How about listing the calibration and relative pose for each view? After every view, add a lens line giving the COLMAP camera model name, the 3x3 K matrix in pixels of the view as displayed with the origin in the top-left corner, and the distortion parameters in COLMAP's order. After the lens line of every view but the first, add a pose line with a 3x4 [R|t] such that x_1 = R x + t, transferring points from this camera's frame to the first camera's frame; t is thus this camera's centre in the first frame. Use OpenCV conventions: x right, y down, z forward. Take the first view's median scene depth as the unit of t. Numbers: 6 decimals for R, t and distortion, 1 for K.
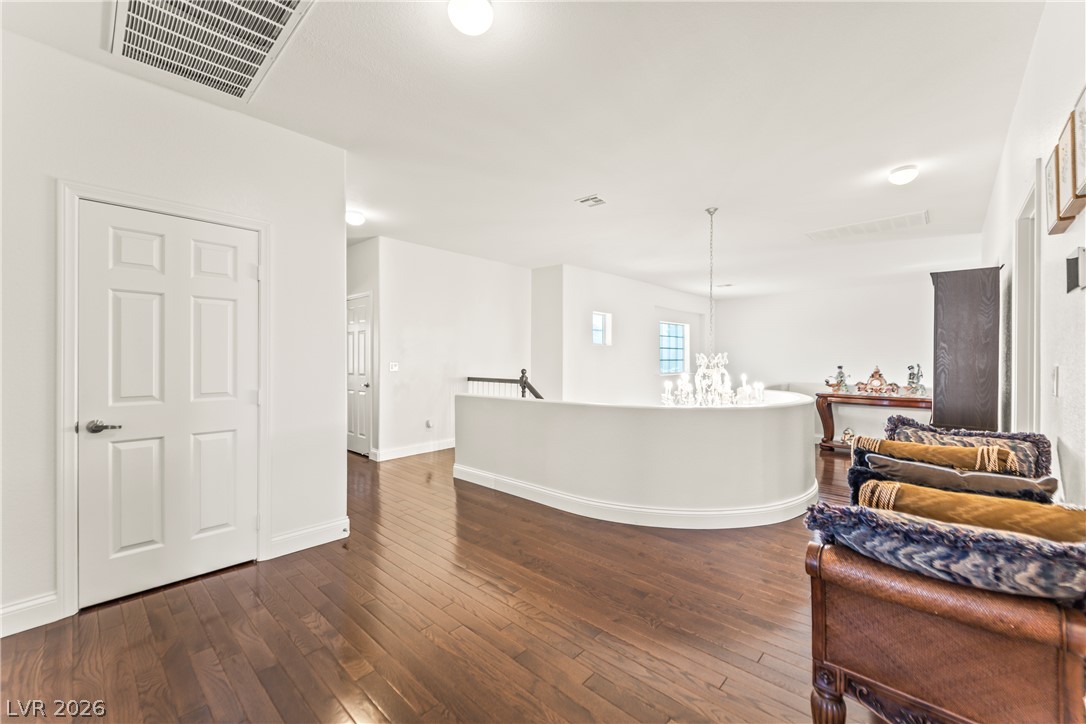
lens RADIAL K [[433.0, 0, 543.9], [0, 433.0, 358.1], [0, 0, 1]] dist [-0.000584, -0.002541]
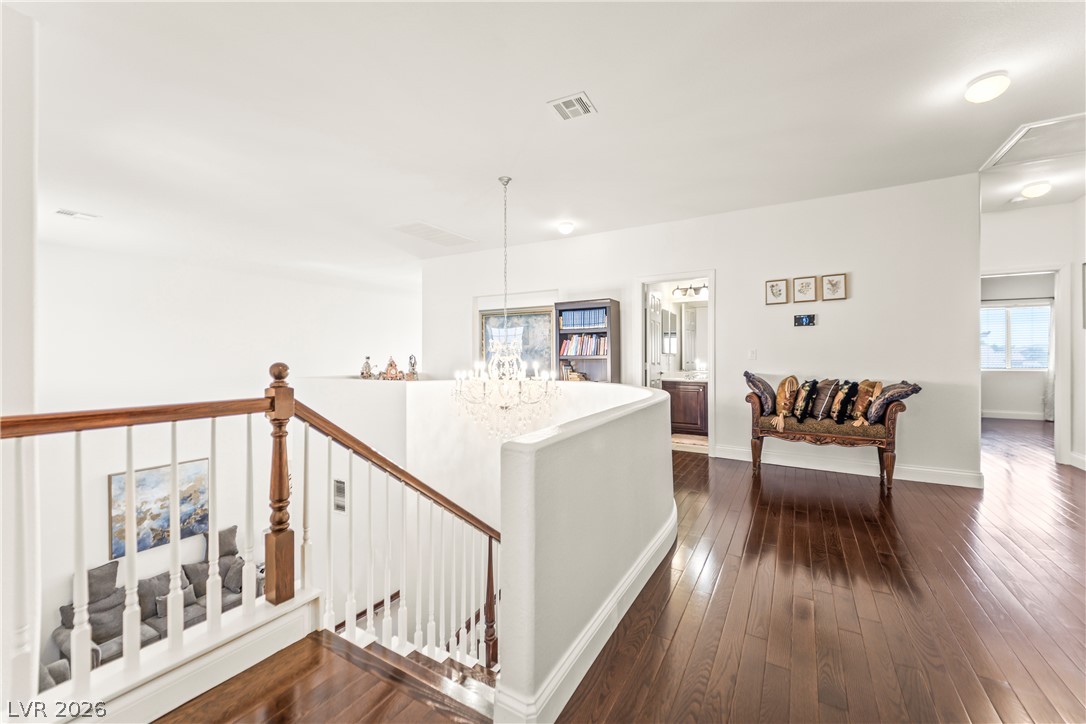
lens RADIAL K [[433.0, 0, 539.7], [0, 433.0, 359.7], [0, 0, 1]] dist [-0.000584, -0.002541]
pose [[-0.205593, -0.006397, 0.978617, -0.401551], [0.000847, 0.999977, 0.006715, 0.020645], [-0.978637, 0.002209, -0.205583, 0.876395]]
